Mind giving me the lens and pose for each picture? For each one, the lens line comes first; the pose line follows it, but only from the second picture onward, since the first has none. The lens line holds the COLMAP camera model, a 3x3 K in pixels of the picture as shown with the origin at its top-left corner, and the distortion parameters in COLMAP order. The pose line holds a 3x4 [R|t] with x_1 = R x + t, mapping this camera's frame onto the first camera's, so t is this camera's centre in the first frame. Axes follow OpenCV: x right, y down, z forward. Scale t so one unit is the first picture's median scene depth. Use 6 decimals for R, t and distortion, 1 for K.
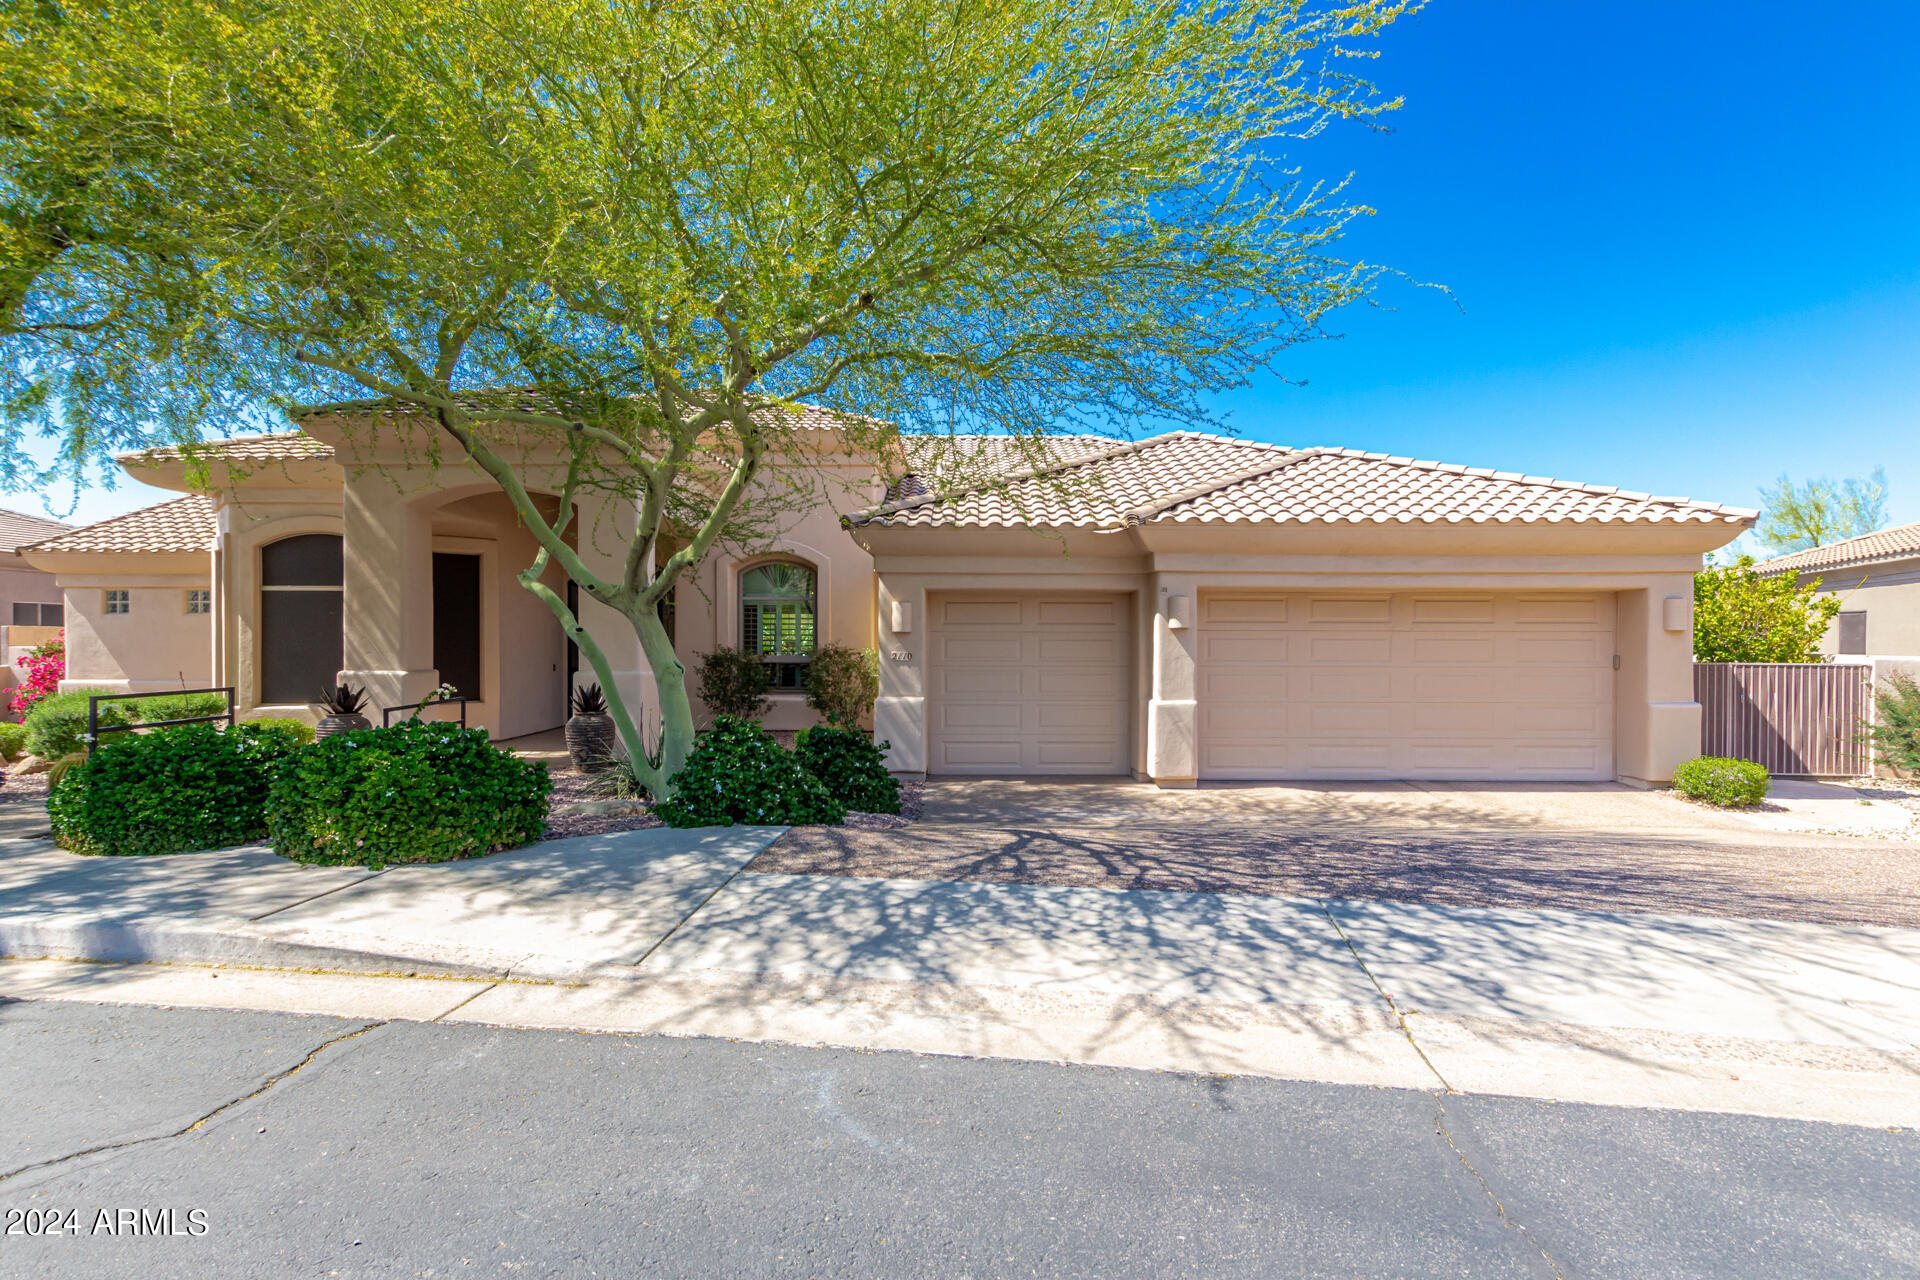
lens RADIAL K [[908.0, 0, 957.4], [0, 908.0, 635.5], [0, 0, 1]] dist [0.016911, -0.000180]
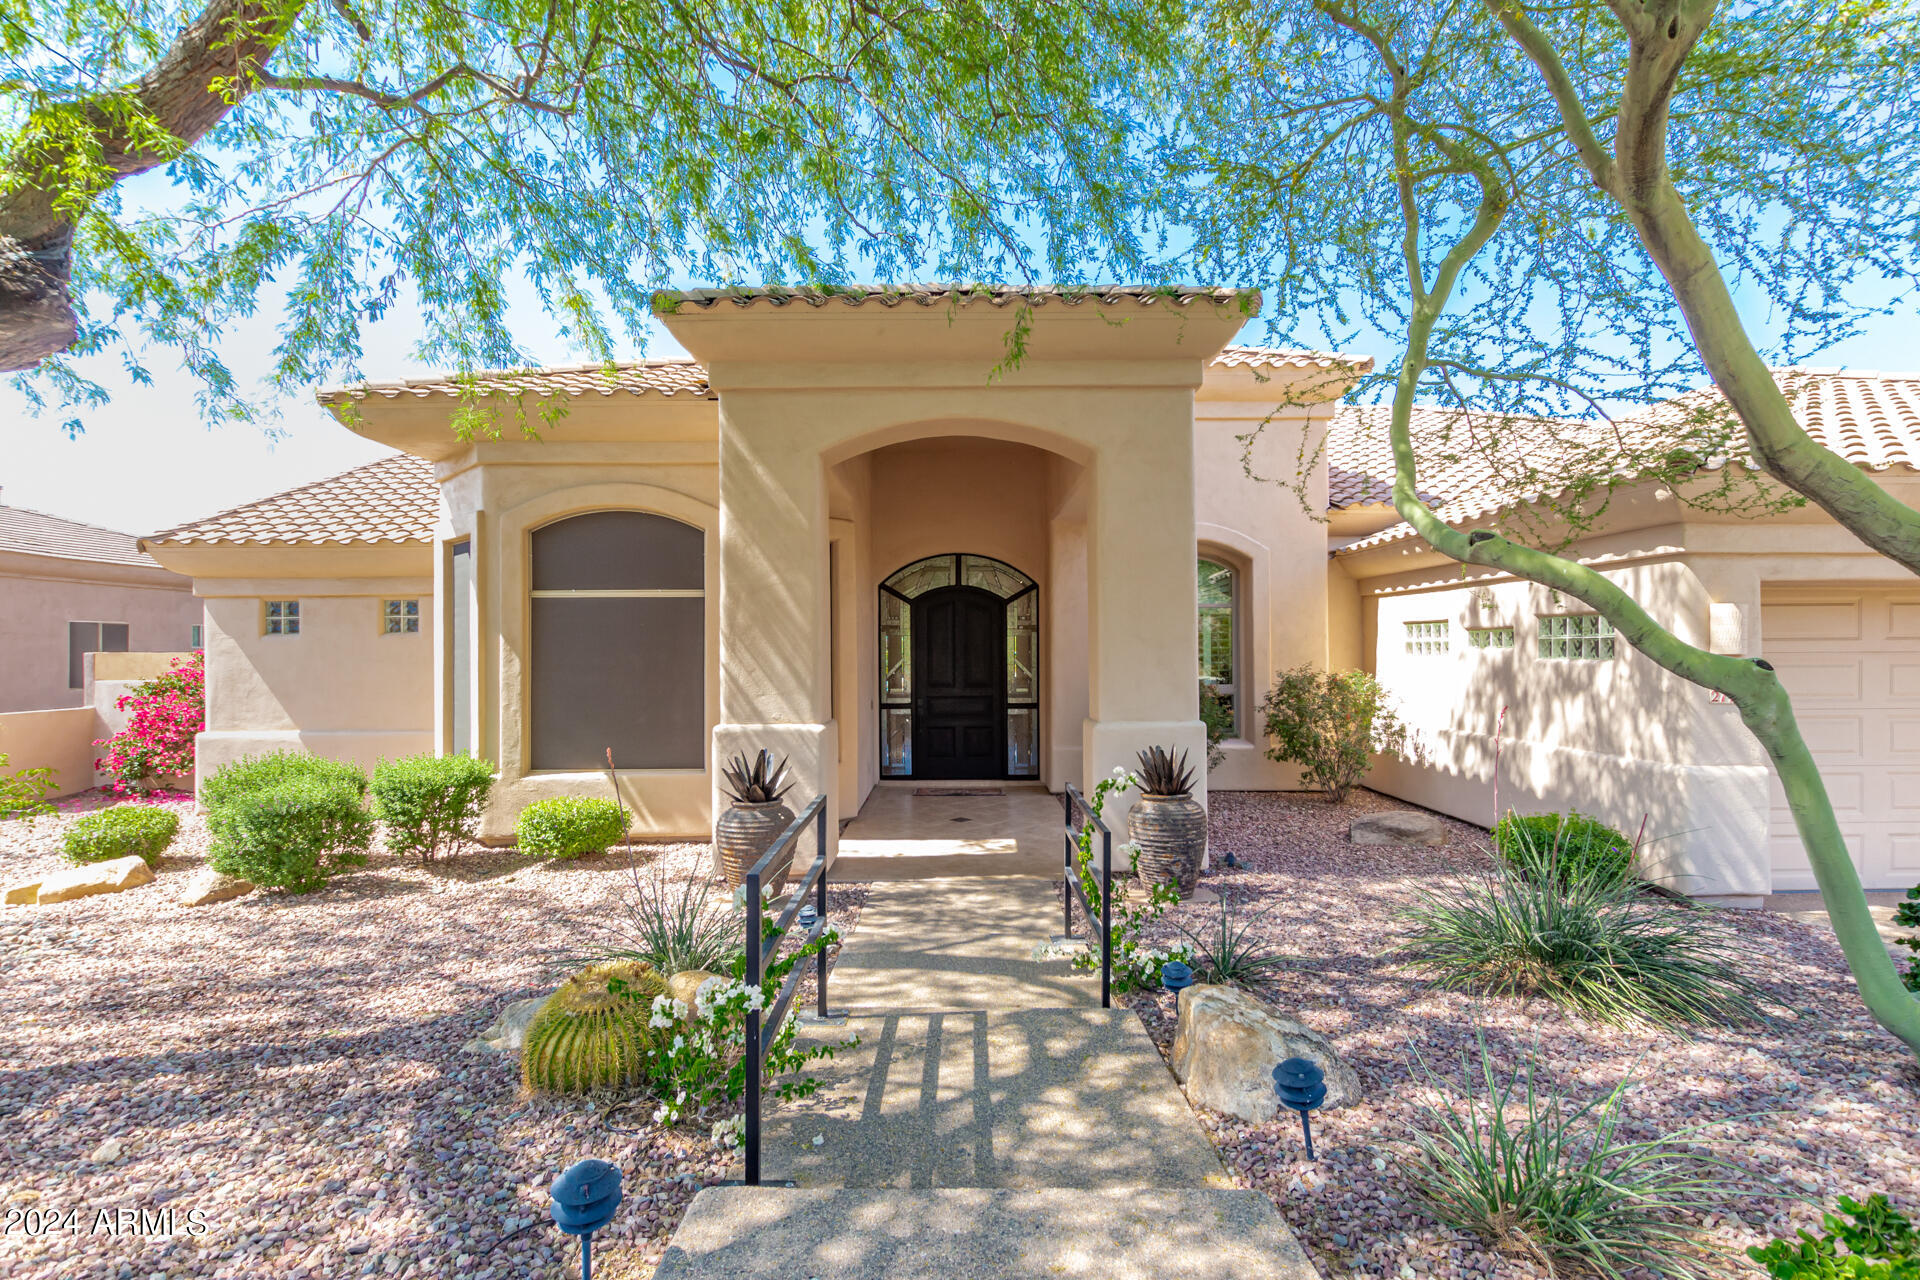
lens RADIAL K [[908.0, 0, 964.3], [0, 908.0, 640.3], [0, 0, 1]] dist [0.016911, -0.000180]
pose [[0.999857, -0.009498, 0.013962, -0.468171], [0.009604, 0.999925, -0.007549, -0.010915], [-0.013889, 0.007682, 0.999874, 0.352360]]
